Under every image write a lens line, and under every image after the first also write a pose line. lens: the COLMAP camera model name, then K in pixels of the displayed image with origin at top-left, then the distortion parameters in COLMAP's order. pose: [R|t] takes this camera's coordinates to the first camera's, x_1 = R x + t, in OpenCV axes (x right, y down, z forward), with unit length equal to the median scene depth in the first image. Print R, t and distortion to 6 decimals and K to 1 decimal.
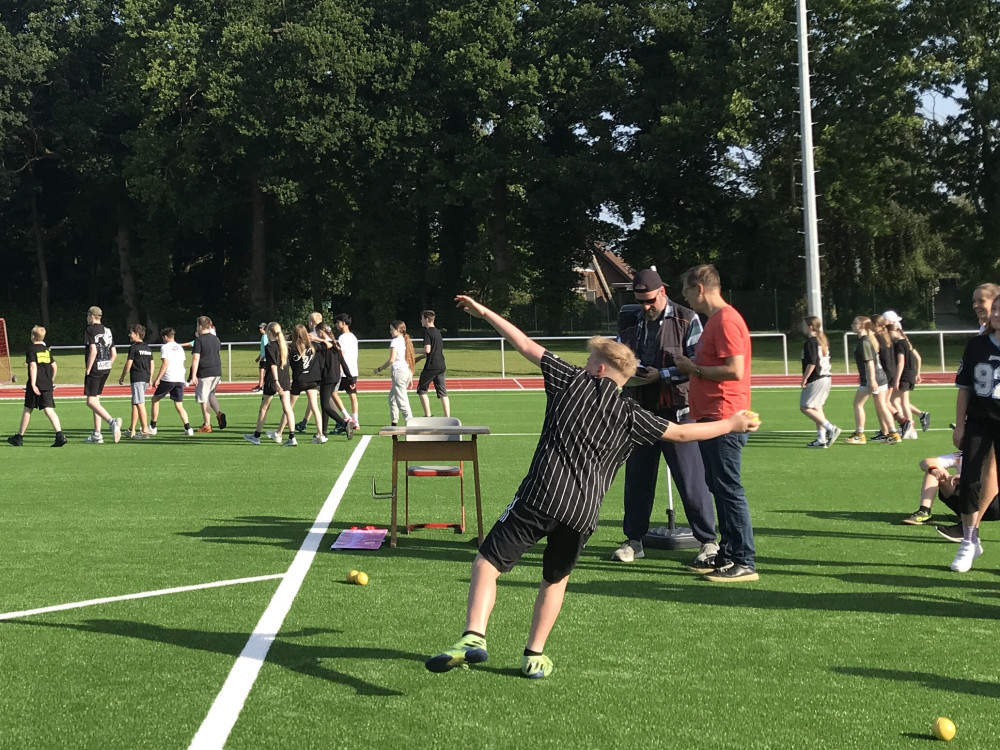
lens RADIAL K [[961.1, 0, 500.0], [0, 961.1, 375.0], [0, 0, 1]] dist [-0.135365, 0.220257]
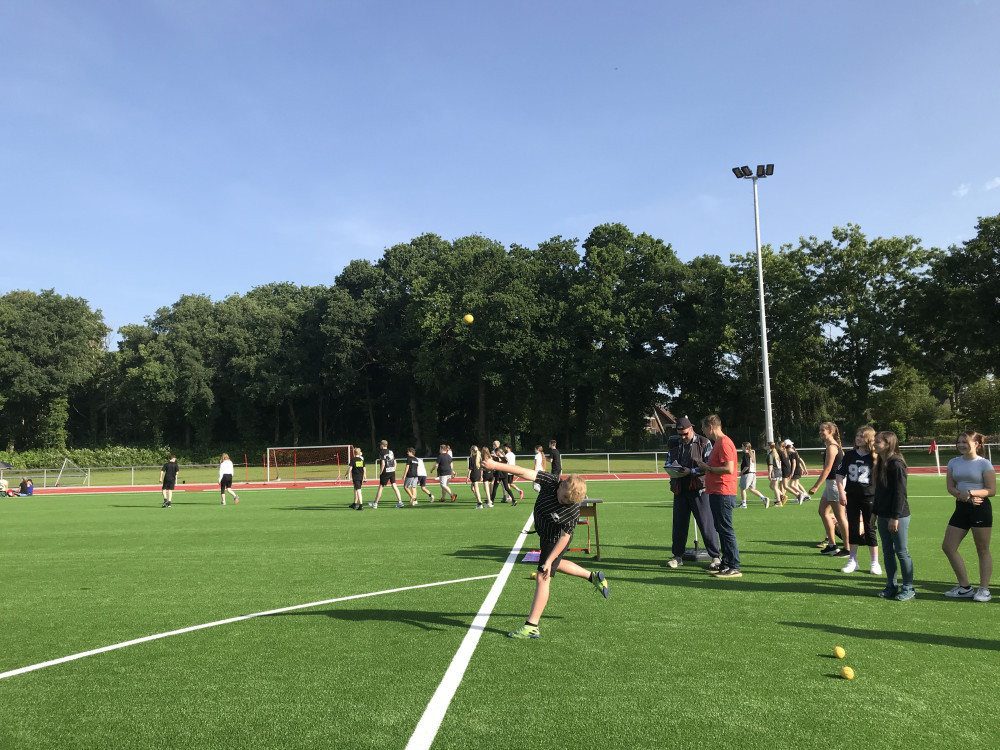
lens RADIAL K [[812.7, 0, 500.0], [0, 812.7, 375.0], [0, 0, 1]] dist [0.138962, -0.318495]
pose [[0.987798, -0.020944, -0.154328, 0.045361], [-0.003058, 0.988117, -0.153675, 0.060375], [0.155713, 0.152272, 0.975995, -0.686912]]
